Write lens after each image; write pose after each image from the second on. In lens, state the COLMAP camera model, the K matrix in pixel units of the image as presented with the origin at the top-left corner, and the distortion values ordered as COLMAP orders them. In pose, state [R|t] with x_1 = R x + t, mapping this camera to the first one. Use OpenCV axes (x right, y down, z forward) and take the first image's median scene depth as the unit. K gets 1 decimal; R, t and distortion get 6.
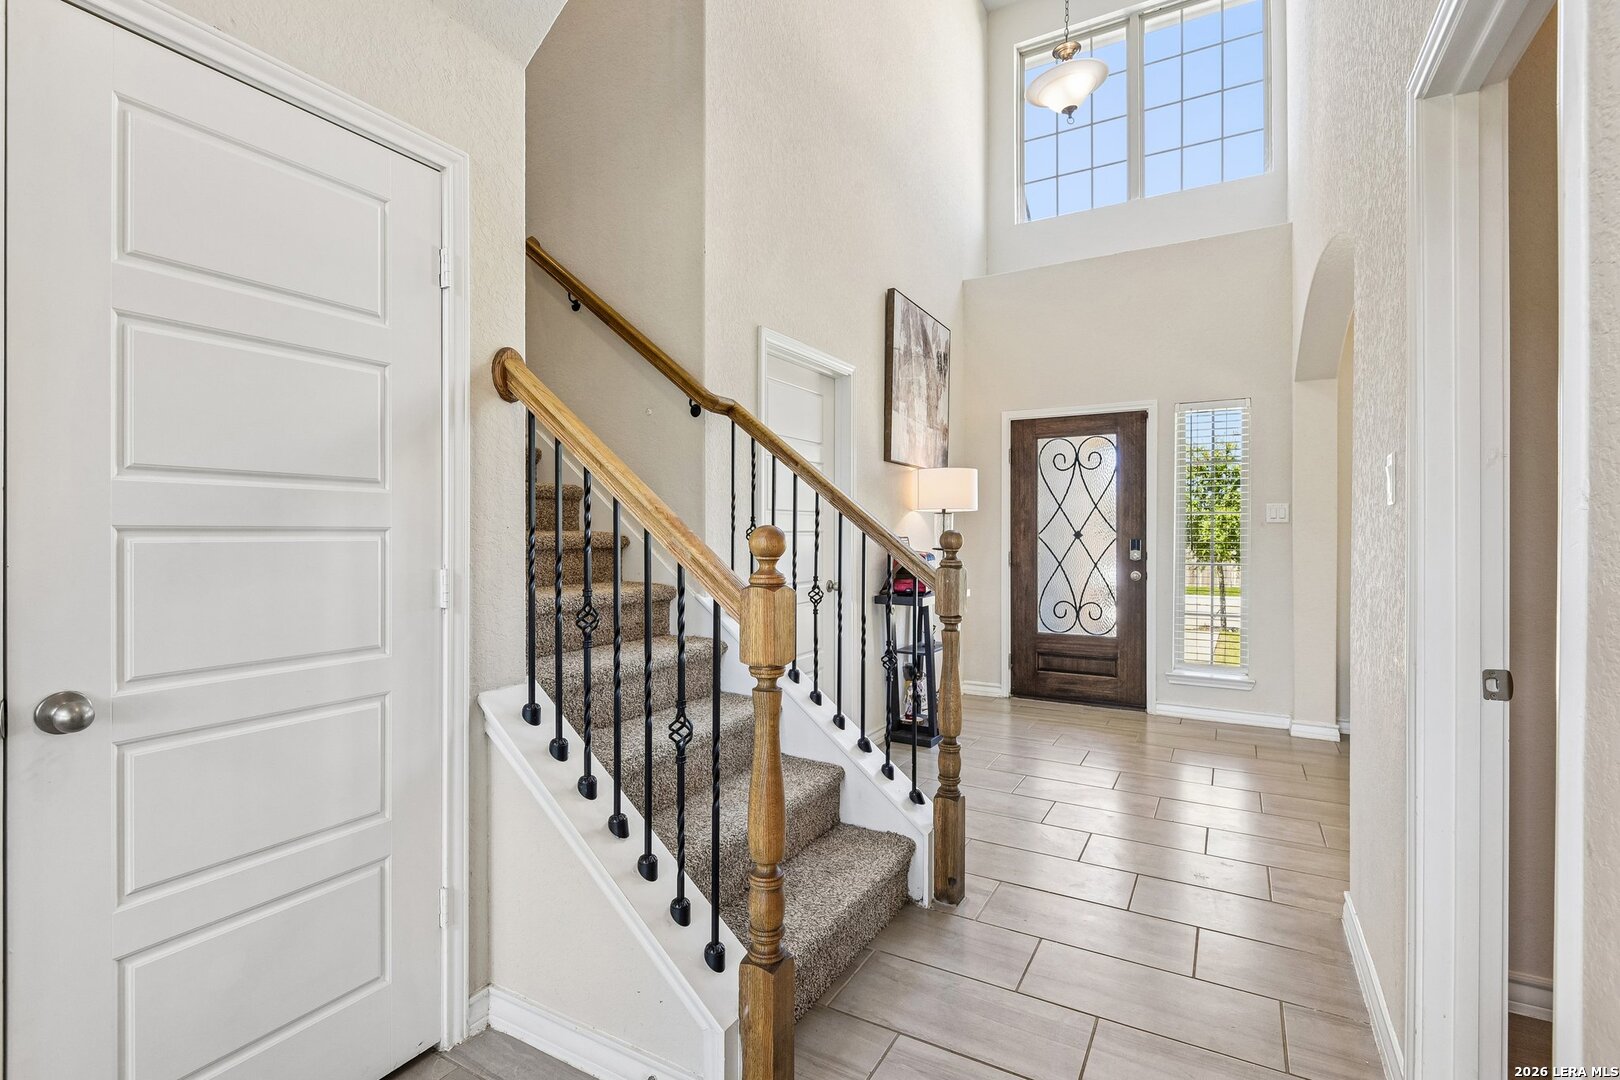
lens RADIAL K [[738.0, 0, 804.3], [0, 738.0, 533.3], [0, 0, 1]] dist [0.001857, 0.000059]
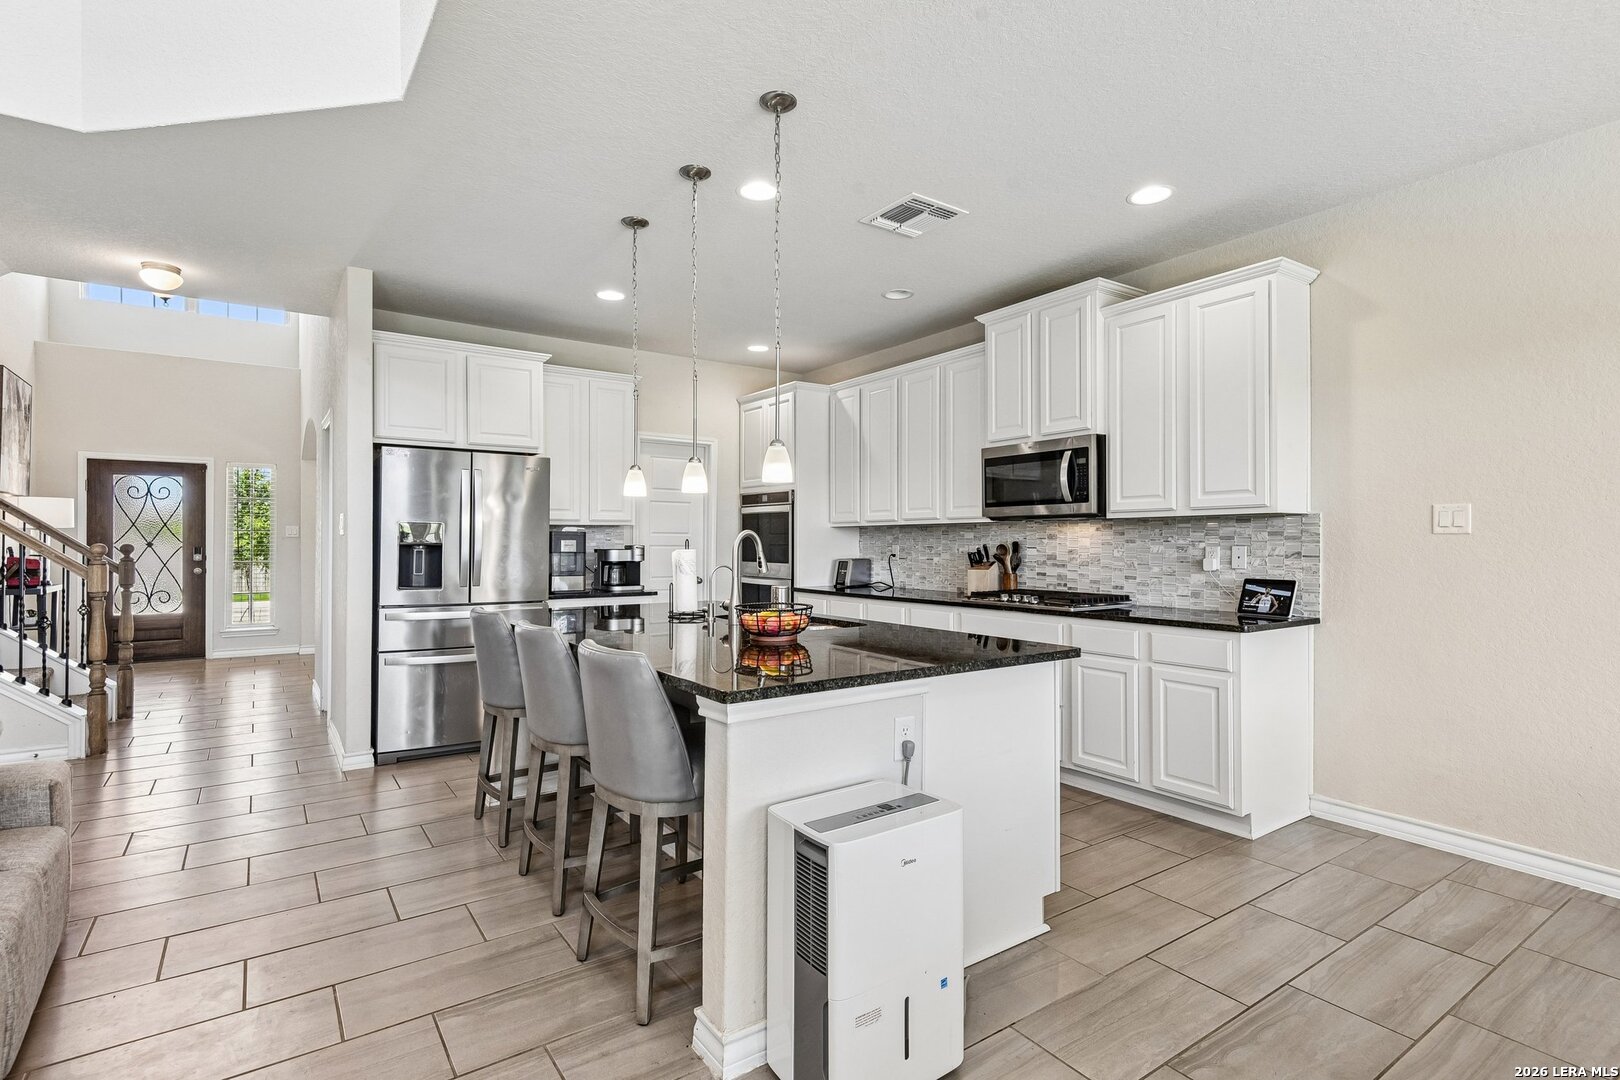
lens RADIAL K [[785.0, 0, 803.4], [0, 785.0, 539.1], [0, 0, 1]] dist [0.017732, -0.001291]
pose [[0.427437, 0.001260, 0.904044, -0.504291], [-0.000826, 0.999999, -0.001003, -0.008187], [-0.904045, -0.000318, 0.427438, -0.845078]]
